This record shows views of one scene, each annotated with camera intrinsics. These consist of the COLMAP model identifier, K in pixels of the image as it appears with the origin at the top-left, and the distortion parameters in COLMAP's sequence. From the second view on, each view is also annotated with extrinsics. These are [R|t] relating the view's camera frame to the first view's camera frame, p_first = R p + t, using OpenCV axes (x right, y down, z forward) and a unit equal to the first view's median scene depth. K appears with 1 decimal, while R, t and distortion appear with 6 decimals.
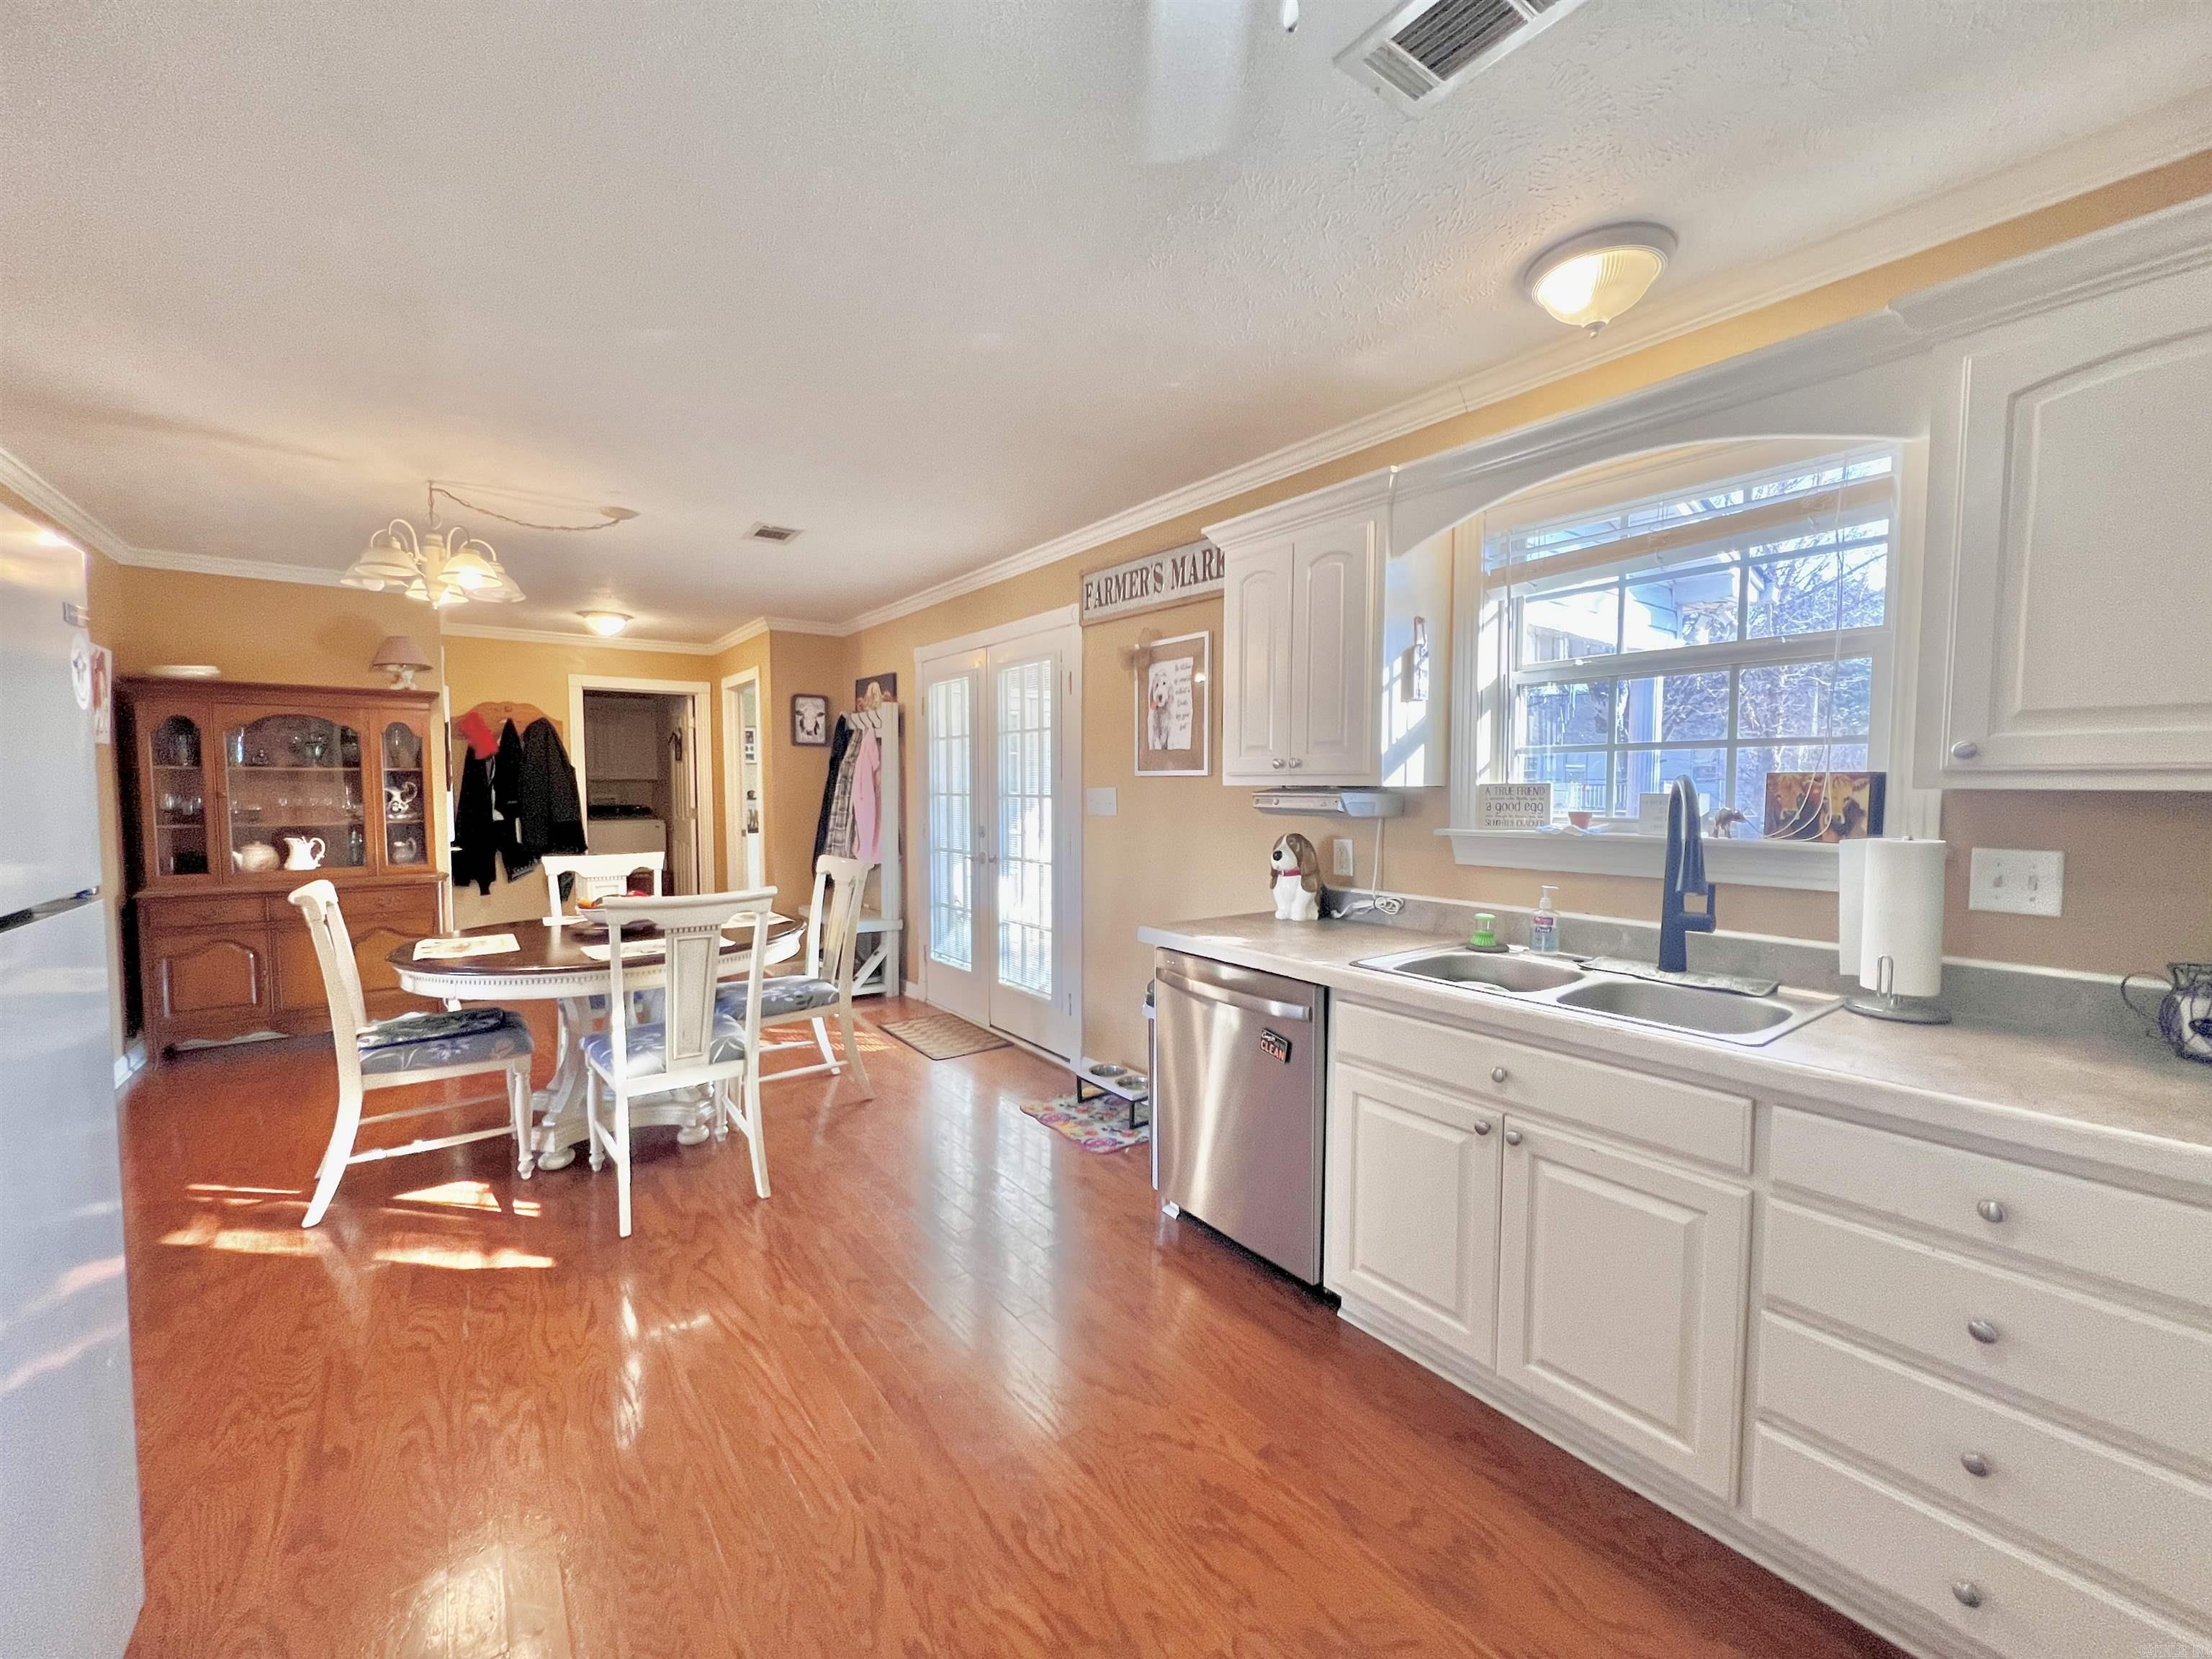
lens RADIAL K [[886.2, 0, 1105.0], [0, 886.2, 832.9], [0, 0, 1]] dist [-0.000278, -0.000054]
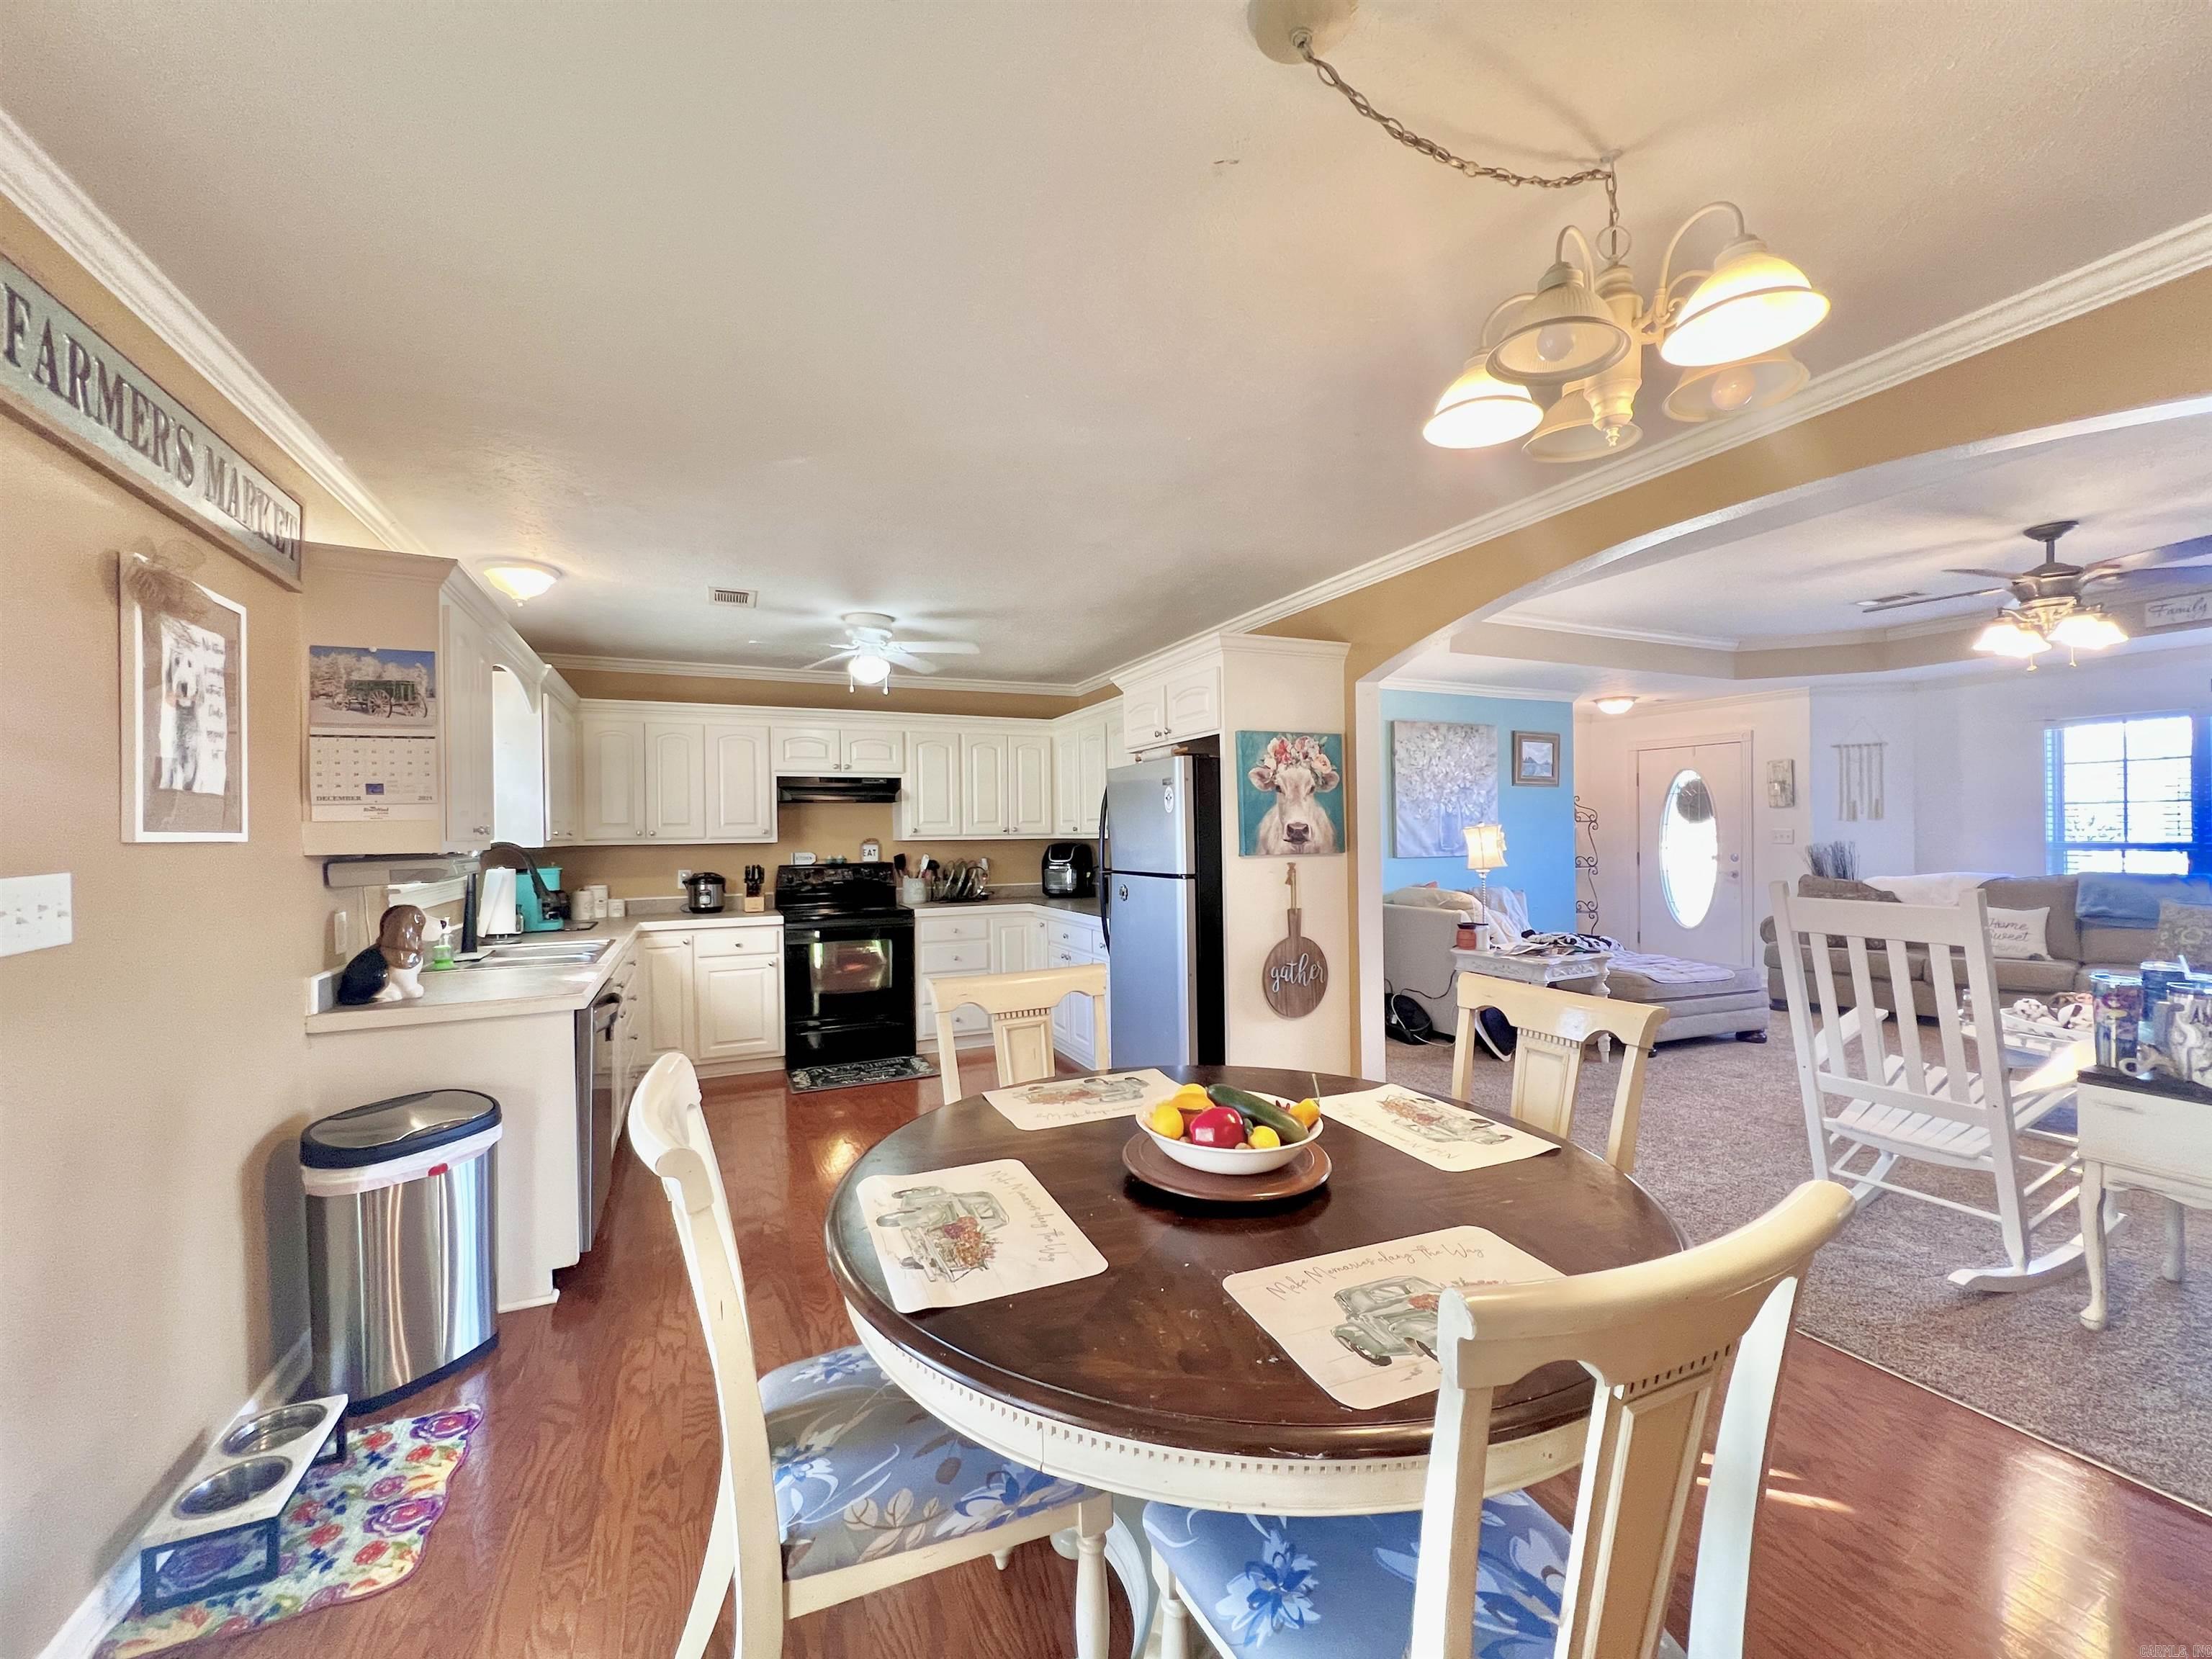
lens RADIAL K [[886.2, 0, 1105.0], [0, 886.2, 832.9], [0, 0, 1]] dist [-0.000278, -0.000054]
pose [[-0.975143, 0.013345, 0.221173, -0.510060], [0.026082, 0.998158, 0.054772, -0.076120], [-0.220035, 0.059179, -0.973695, 1.252097]]
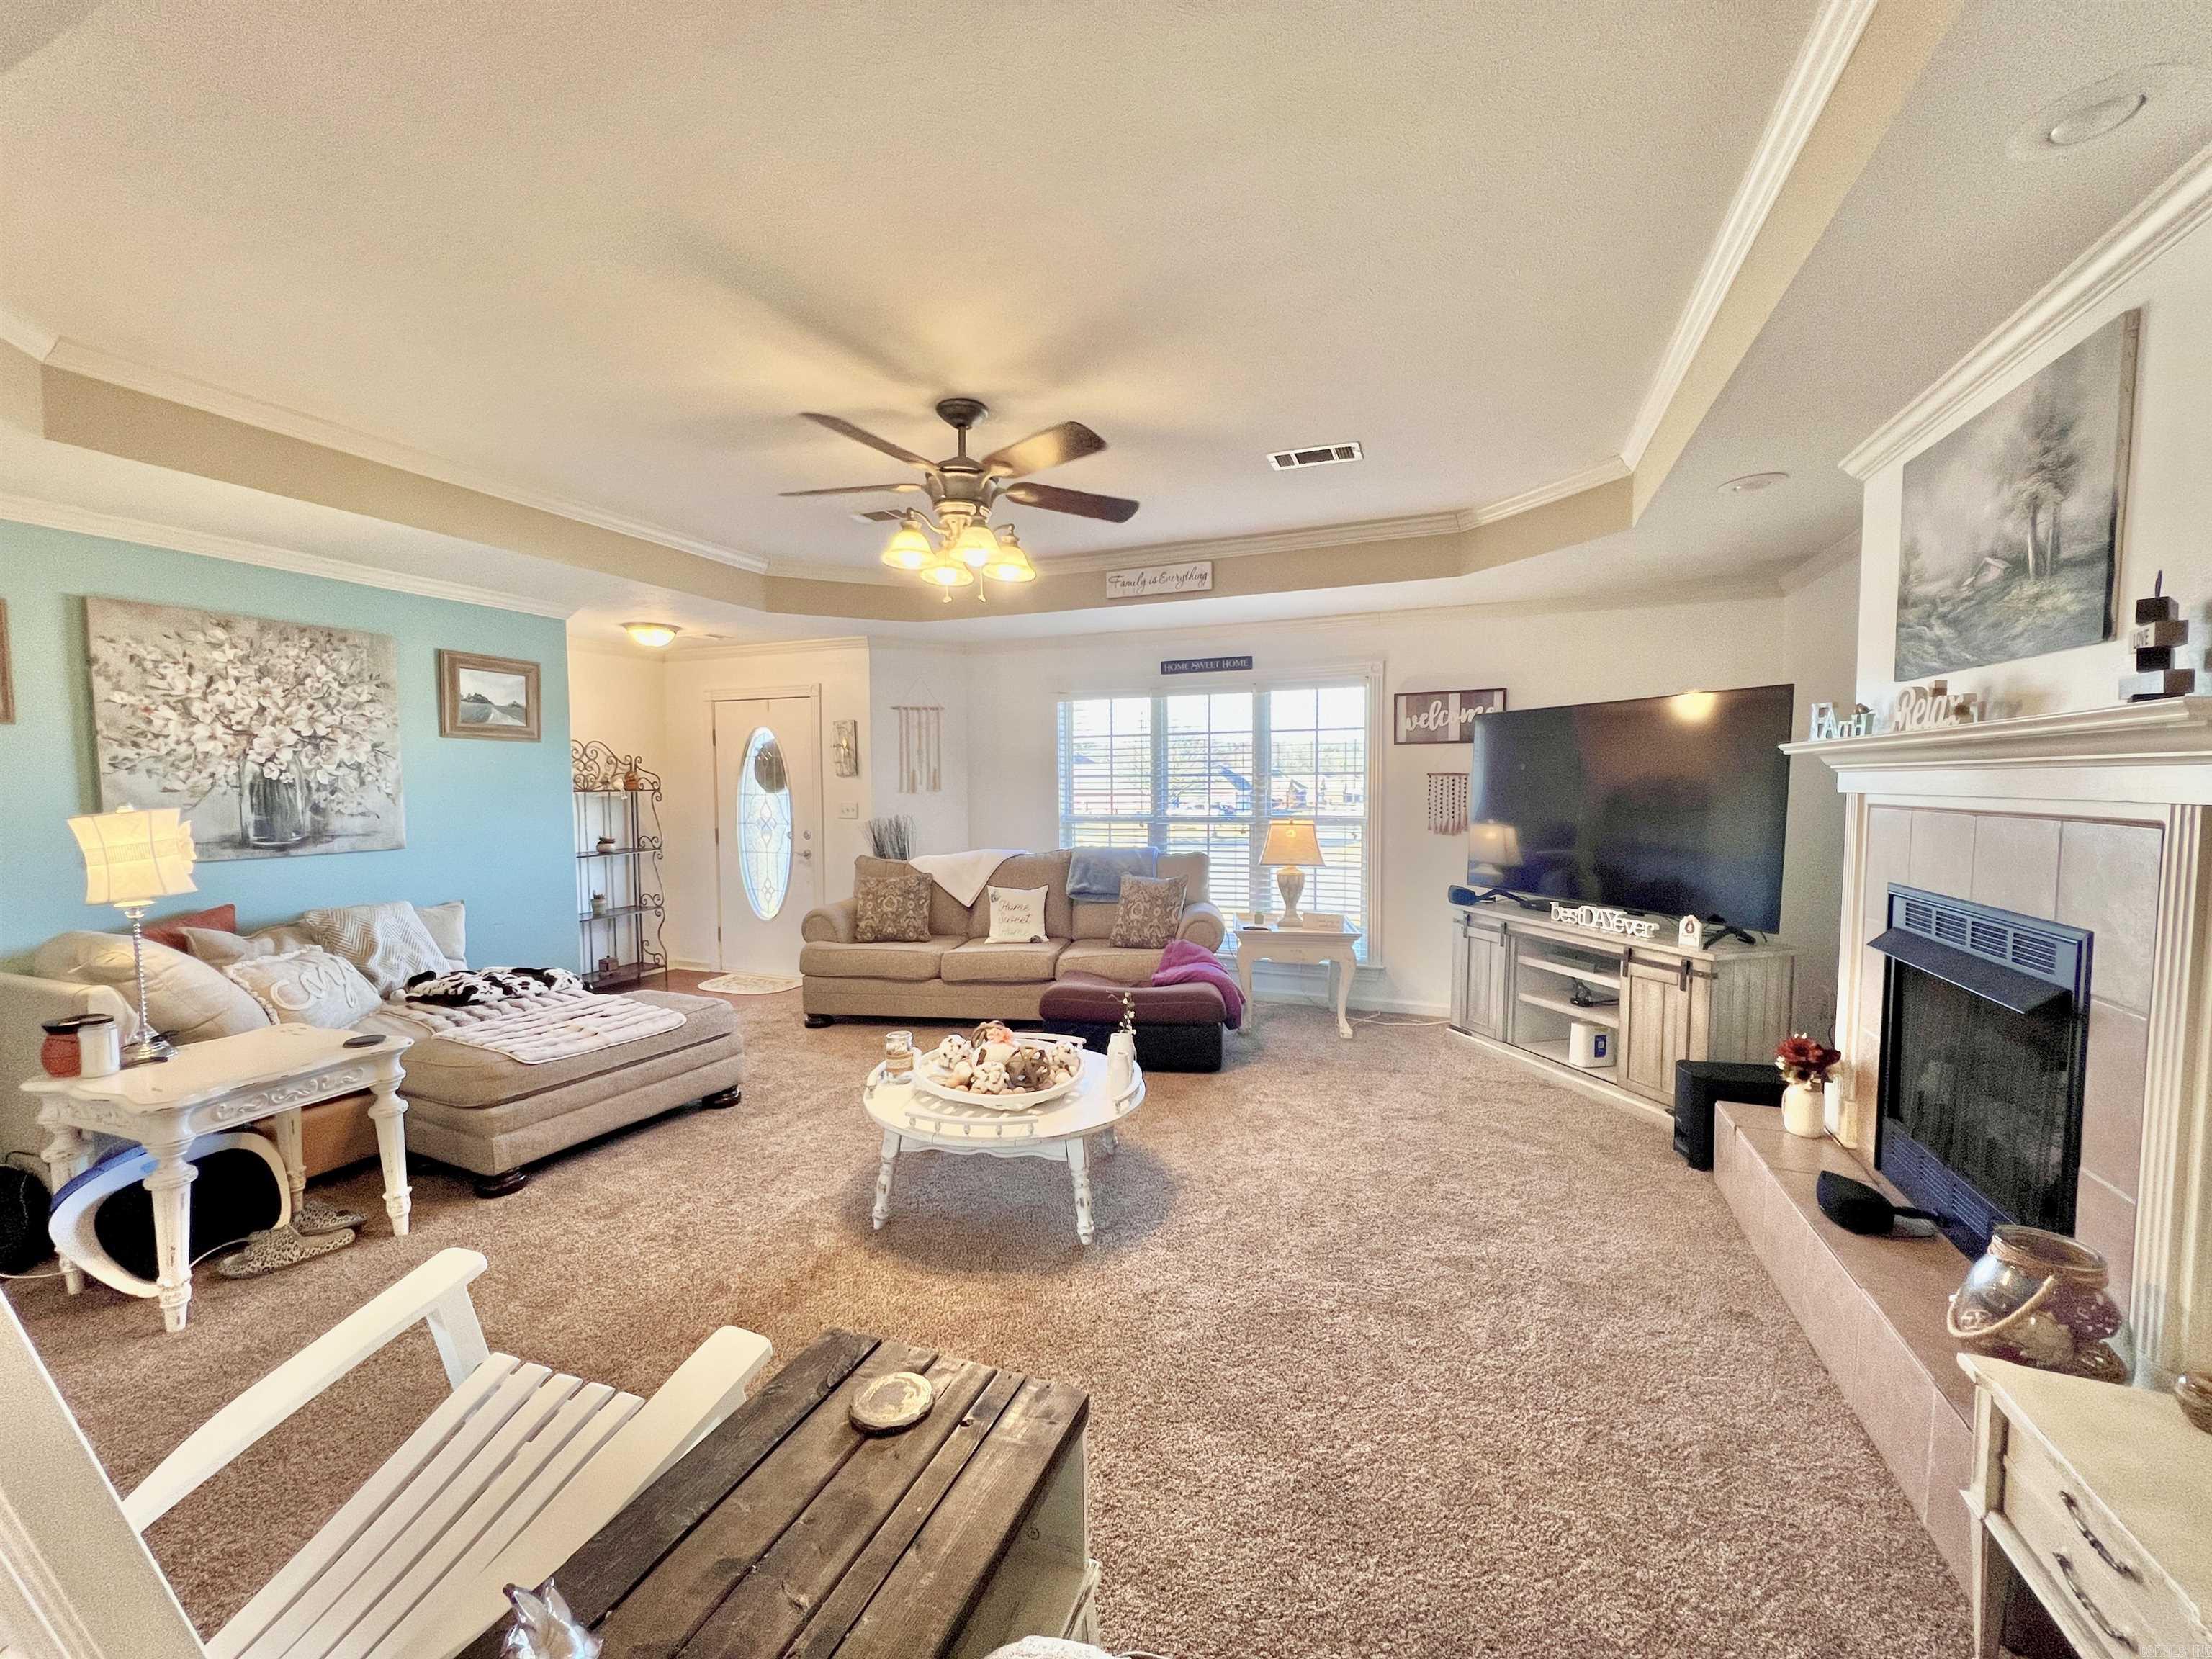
lens RADIAL K [[886.2, 0, 1105.0], [0, 886.2, 832.9], [0, 0, 1]] dist [-0.000278, -0.000054]
pose [[-0.858239, 0.036477, -0.511952, -1.067371], [-0.020088, 0.994320, 0.104521, -0.065246], [0.512856, 0.099988, -0.852632, 0.728029]]
